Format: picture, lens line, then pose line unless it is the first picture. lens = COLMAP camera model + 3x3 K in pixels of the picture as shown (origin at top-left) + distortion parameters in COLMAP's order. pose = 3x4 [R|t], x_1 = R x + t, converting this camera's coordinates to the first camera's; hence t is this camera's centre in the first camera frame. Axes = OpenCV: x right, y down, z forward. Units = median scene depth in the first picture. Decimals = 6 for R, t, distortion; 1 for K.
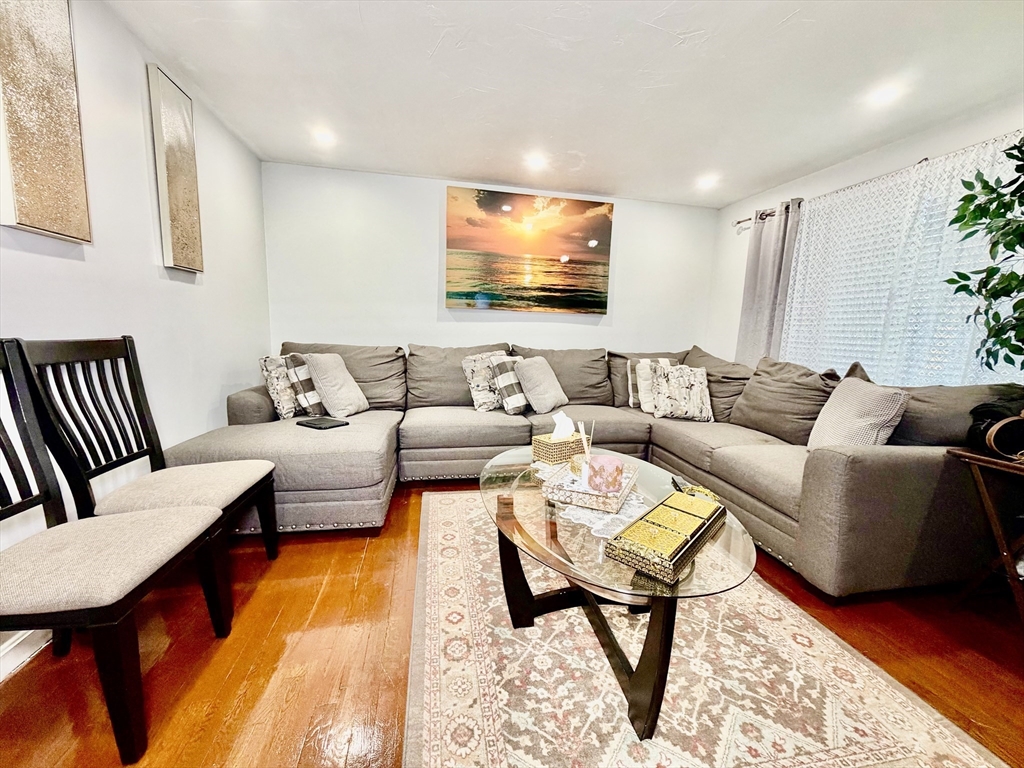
lens RADIAL K [[409.8, 0, 512.0], [0, 409.8, 384.0], [0, 0, 1]] dist [-0.000759, 0.000383]
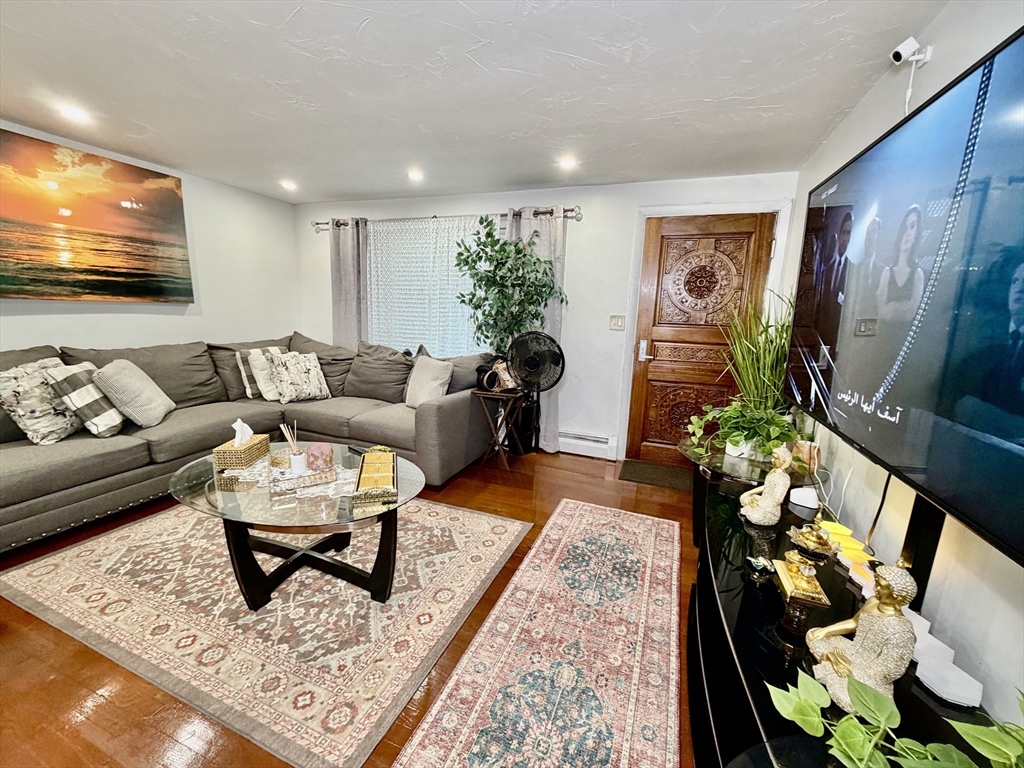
lens RADIAL K [[409.8, 0, 512.0], [0, 409.8, 384.0], [0, 0, 1]] dist [-0.000759, 0.000383]
pose [[0.546218, -0.166026, 0.821024, -0.206518], [0.099479, 0.986081, 0.133221, -0.055806], [-0.831715, 0.008907, 0.555132, -0.117101]]
